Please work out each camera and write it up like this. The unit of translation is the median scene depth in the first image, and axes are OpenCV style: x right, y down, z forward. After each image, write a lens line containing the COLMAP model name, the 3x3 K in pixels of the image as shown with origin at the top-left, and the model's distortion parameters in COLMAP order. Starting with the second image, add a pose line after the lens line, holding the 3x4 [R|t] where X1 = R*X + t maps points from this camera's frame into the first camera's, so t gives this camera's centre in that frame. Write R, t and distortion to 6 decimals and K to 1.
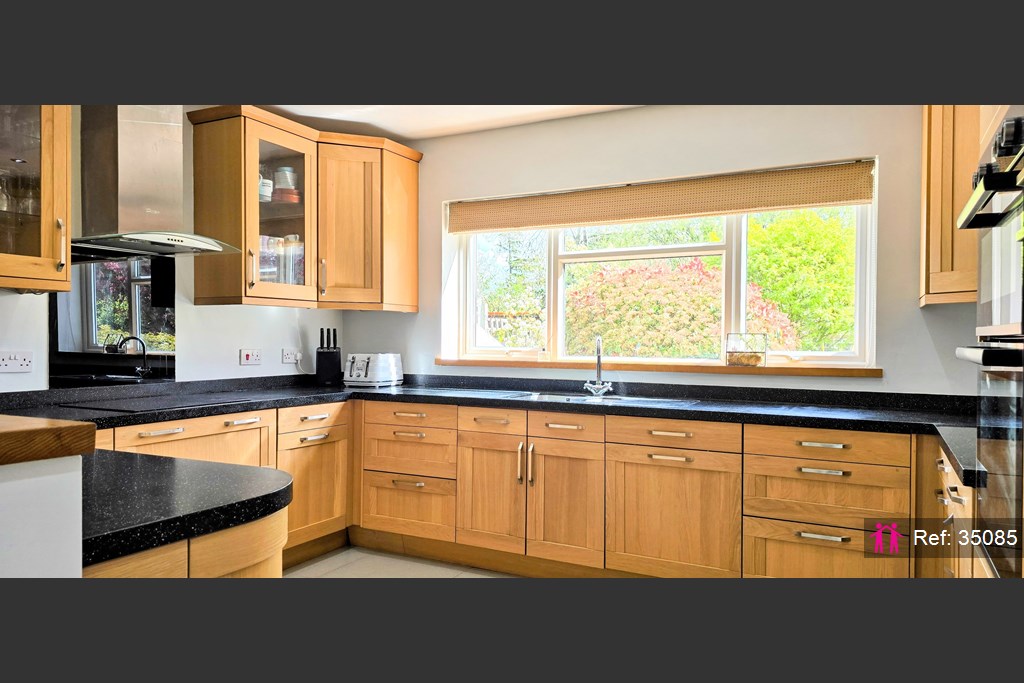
lens RADIAL K [[684.3, 0, 512.0], [0, 684.3, 341.5], [0, 0, 1]] dist [0.004676, -0.000513]
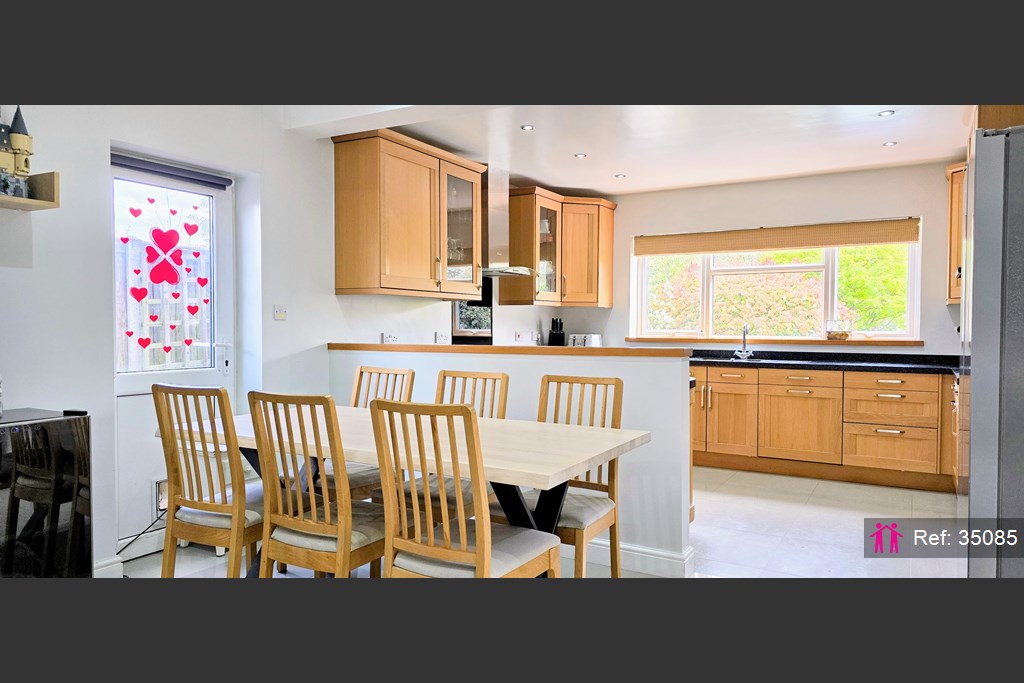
lens RADIAL K [[670.8, 0, 512.0], [0, 670.8, 341.5], [0, 0, 1]] dist [-0.000403, 0.000756]
pose [[0.998379, -0.003494, -0.056816, -0.351881], [0.004705, 0.999764, 0.021196, 0.000509], [0.056728, -0.021429, 0.998160, -0.657837]]
